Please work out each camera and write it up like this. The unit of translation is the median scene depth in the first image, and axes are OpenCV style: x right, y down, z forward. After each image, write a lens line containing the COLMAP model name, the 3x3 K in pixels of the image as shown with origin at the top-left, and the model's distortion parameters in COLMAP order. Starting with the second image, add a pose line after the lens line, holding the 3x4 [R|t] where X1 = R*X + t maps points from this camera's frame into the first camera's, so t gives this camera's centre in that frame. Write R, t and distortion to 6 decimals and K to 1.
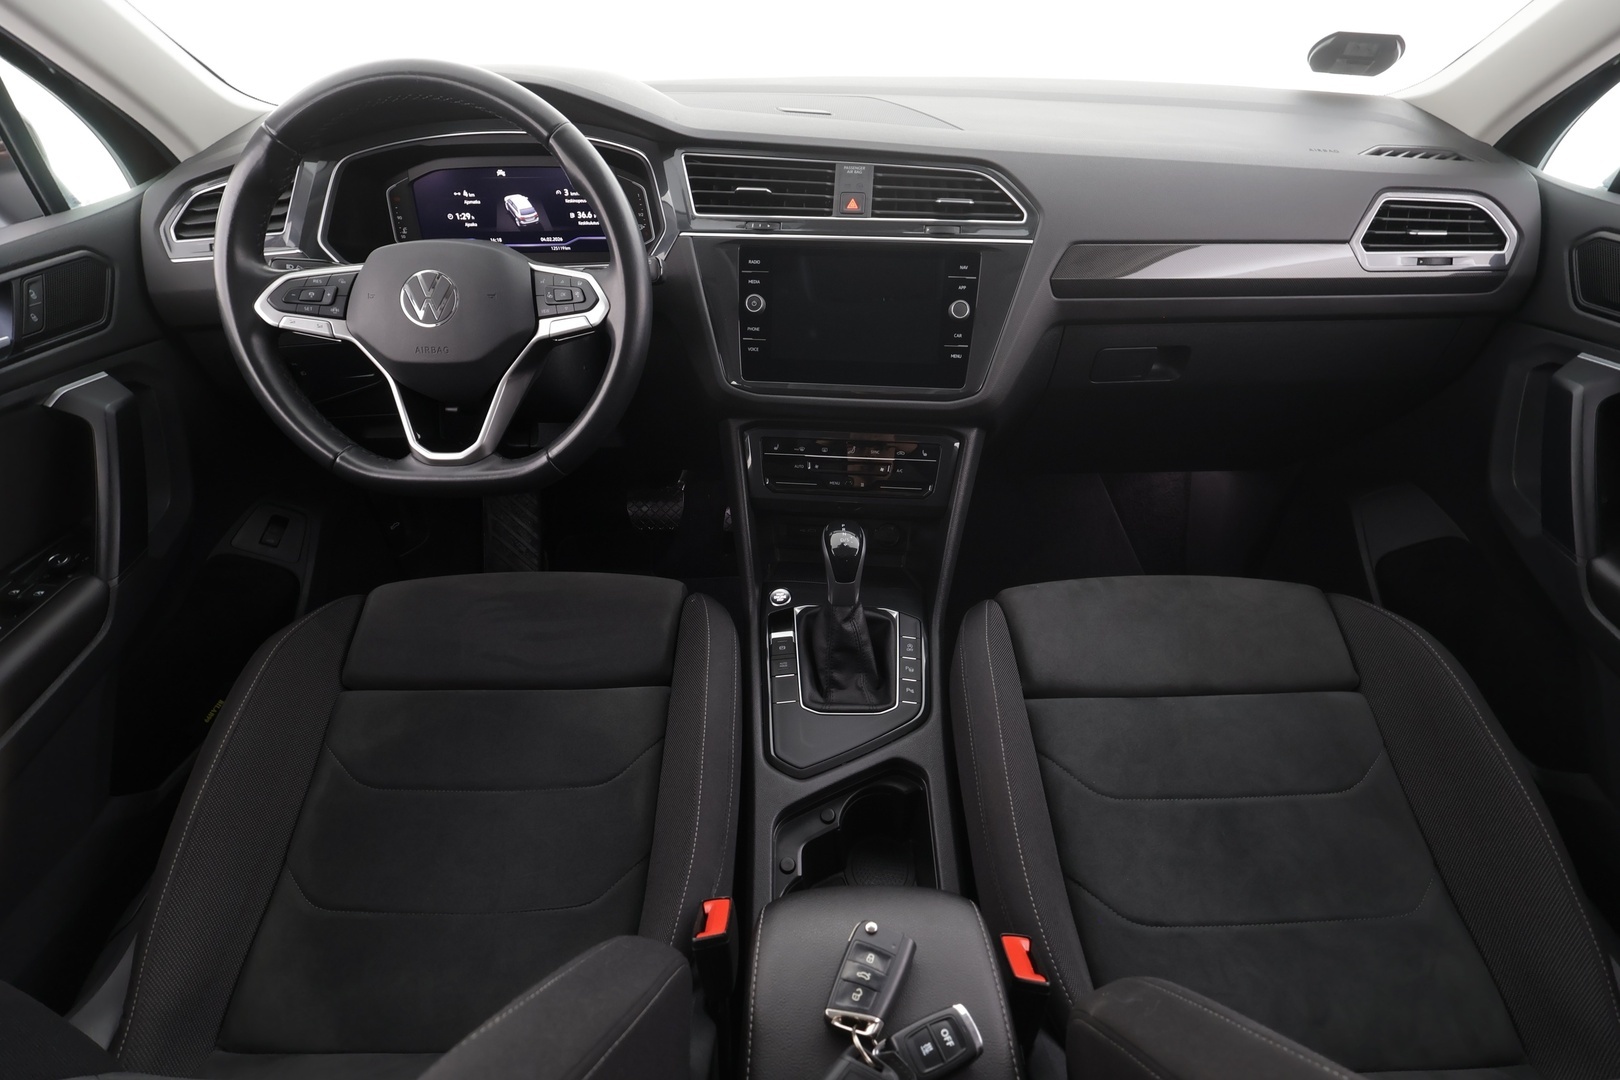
lens RADIAL K [[757.7, 0, 820.9], [0, 757.7, 542.6], [0, 0, 1]] dist [0.000232, 0.002276]
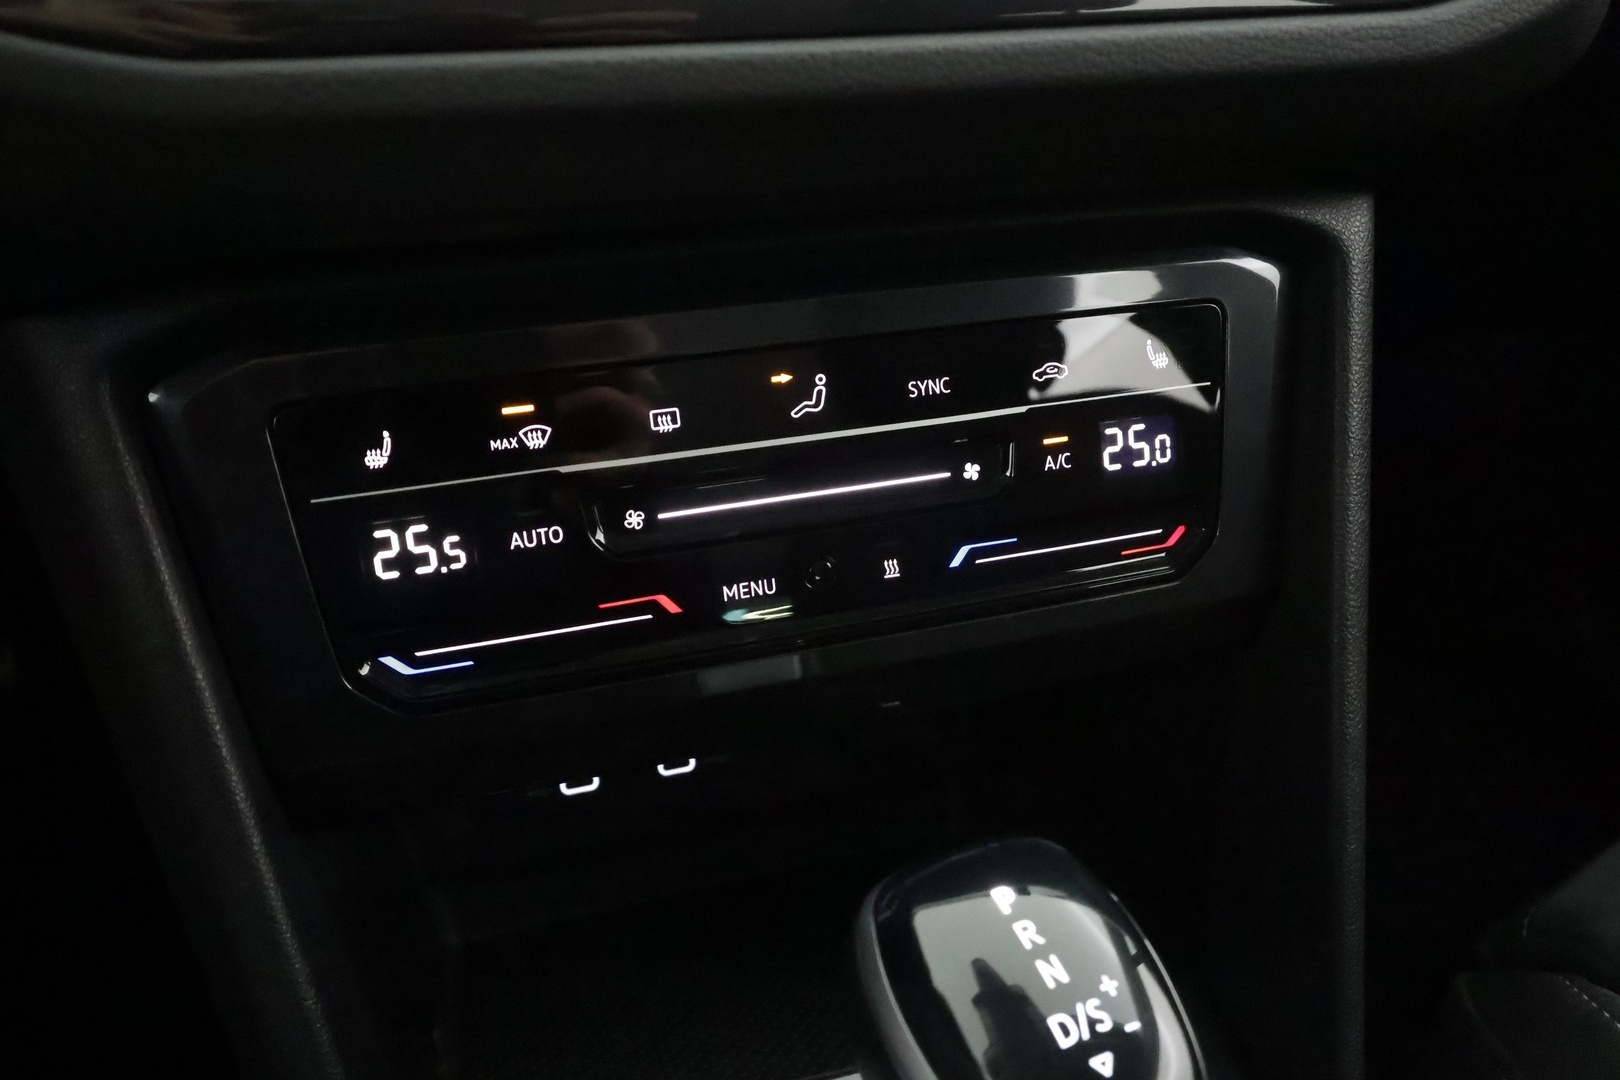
lens RADIAL K [[1268.5, 0, 810.4], [0, 1268.5, 550.9], [0, 0, 1]] dist [-0.008517, 0.002644]
pose [[0.927259, -0.195612, 0.319259, -0.070632], [0.198281, 0.979840, 0.024466, -0.102966], [-0.317609, 0.040617, 0.947352, 0.787670]]
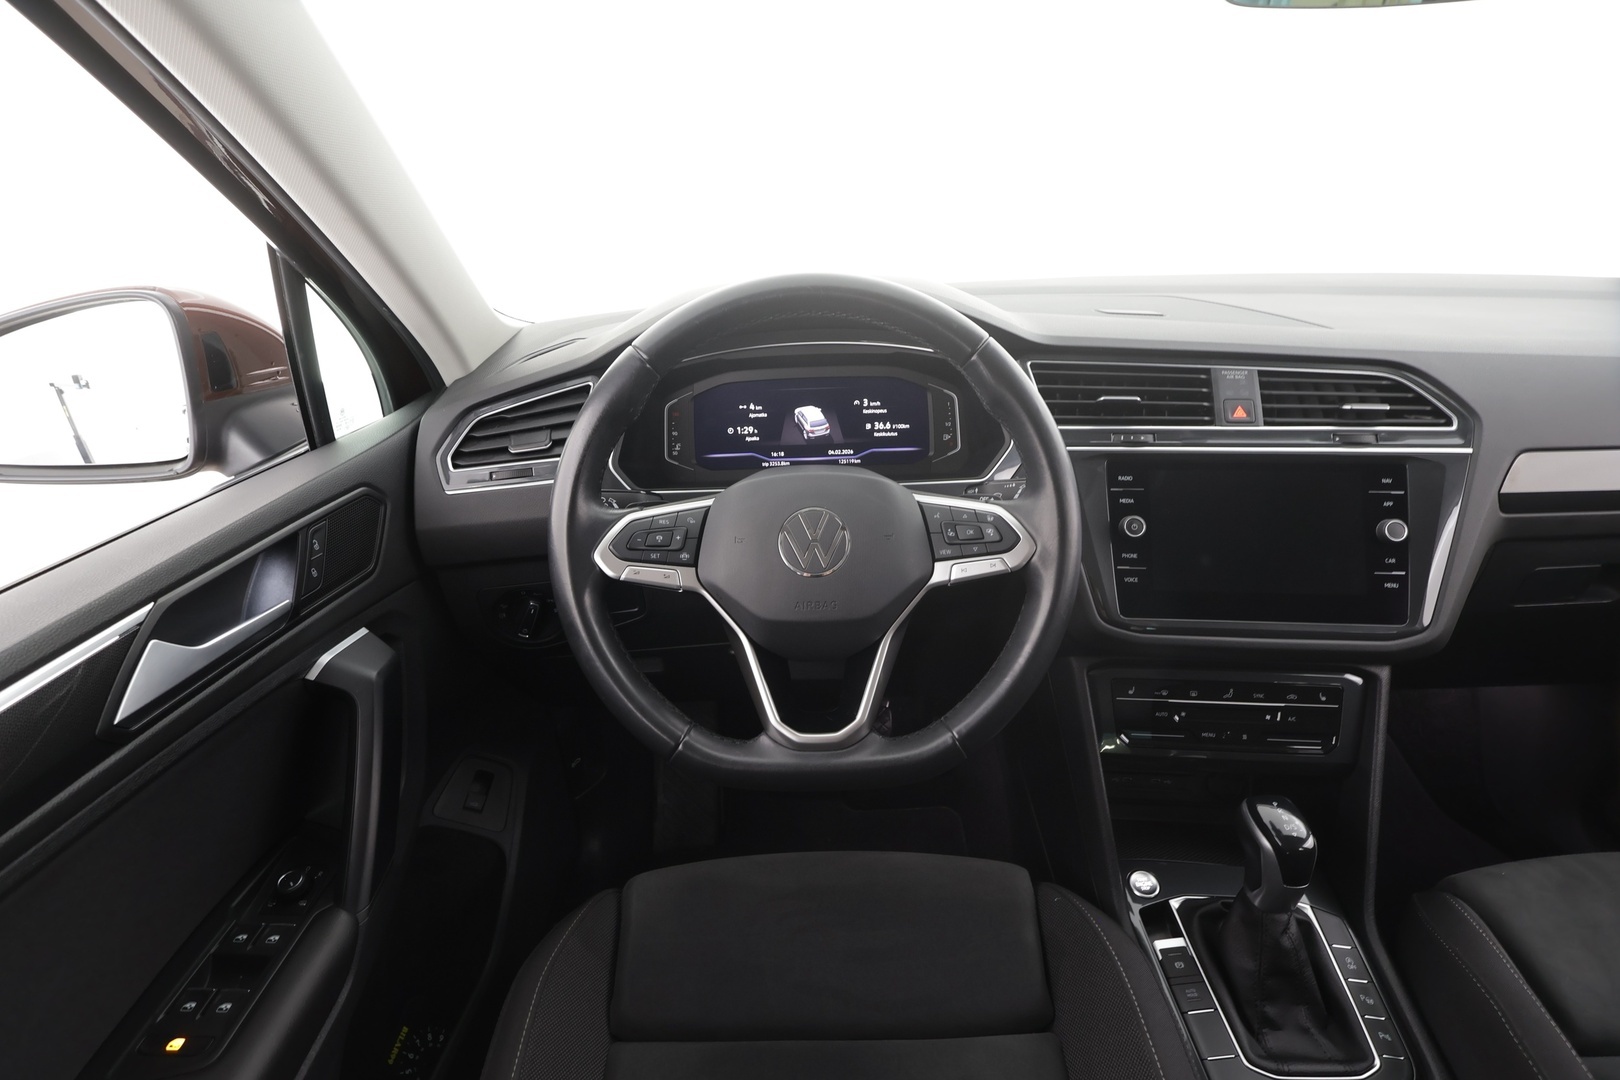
lens RADIAL K [[757.7, 0, 815.0], [0, 757.7, 543.0], [0, 0, 1]] dist [0.000232, 0.002276]
pose [[0.999715, -0.019422, -0.013895, -0.429047], [0.016146, 0.978435, -0.205924, -0.132735], [0.017595, 0.205641, 0.978469, 0.182740]]
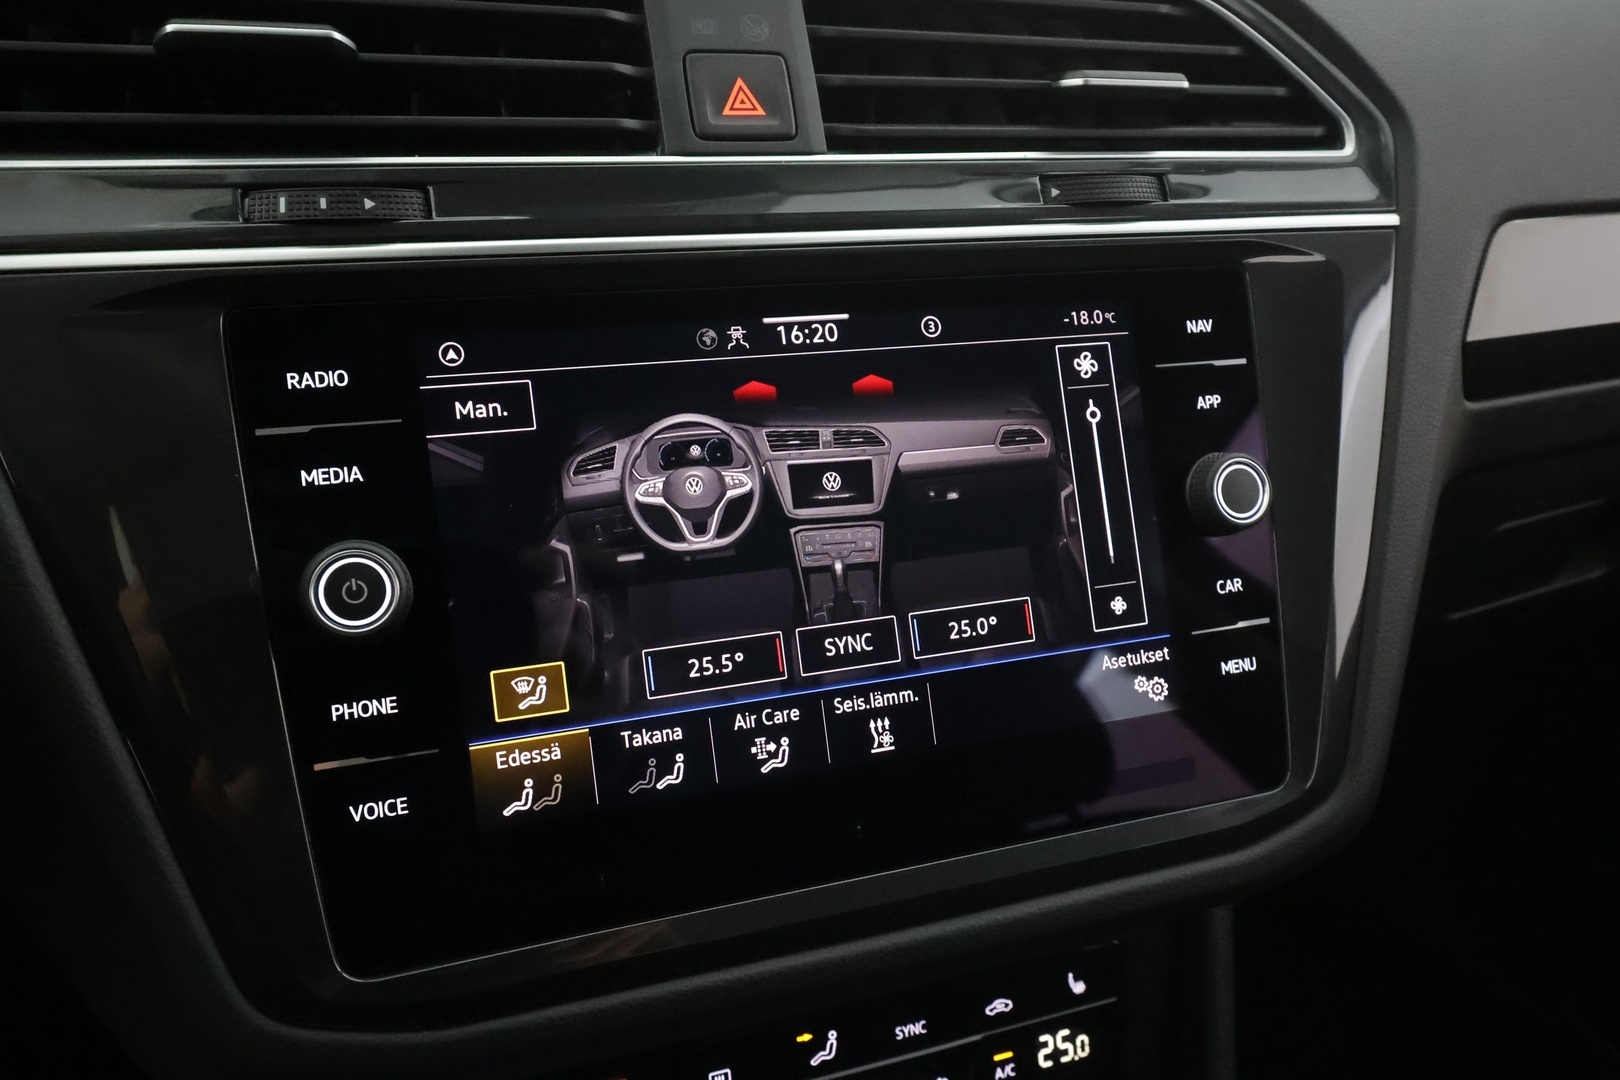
lens RADIAL K [[1159.5, 0, 806.9], [0, 1159.5, 543.6], [0, 0, 1]] dist [0.010752, -0.004405]
pose [[0.917311, -0.147945, 0.369665, -0.090113], [0.193990, 0.976826, -0.090441, -0.279080], [-0.347718, 0.154673, 0.924753, 0.687954]]
